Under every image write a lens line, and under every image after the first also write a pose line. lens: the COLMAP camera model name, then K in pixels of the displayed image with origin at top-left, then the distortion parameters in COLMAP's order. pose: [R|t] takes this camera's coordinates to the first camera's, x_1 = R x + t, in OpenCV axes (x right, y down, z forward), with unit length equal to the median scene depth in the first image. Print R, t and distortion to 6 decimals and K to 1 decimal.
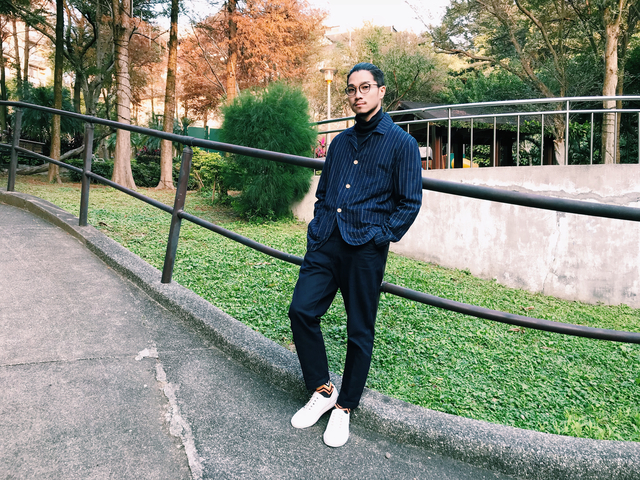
lens RADIAL K [[516.4, 0, 320.0], [0, 516.4, 240.0], [0, 0, 1]] dist [0.008825, -0.003441]
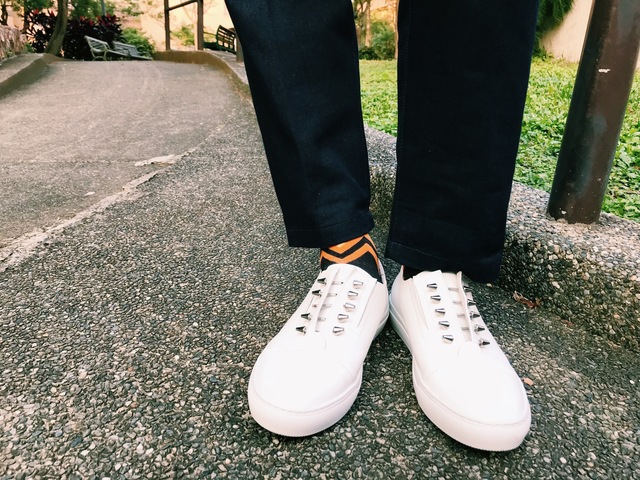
lens RADIAL K [[516.4, 0, 320.0], [0, 516.4, 240.0], [0, 0, 1]] dist [0.008825, -0.003441]
pose [[0.873811, 0.042365, -0.484416, 0.071937], [0.035556, 0.987964, 0.150541, 0.208192], [0.484963, -0.148768, 0.861788, 0.544480]]
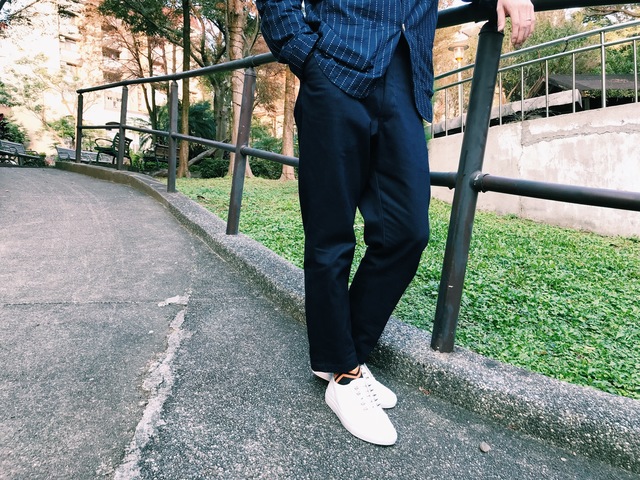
lens RADIAL K [[516.4, 0, 320.0], [0, 516.4, 240.0], [0, 0, 1]] dist [0.008825, -0.003441]
pose [[0.963475, -0.024887, -0.266638, 0.080769], [0.020399, 0.999600, -0.019589, 0.135366], [0.267019, 0.013435, 0.963598, 0.274743]]
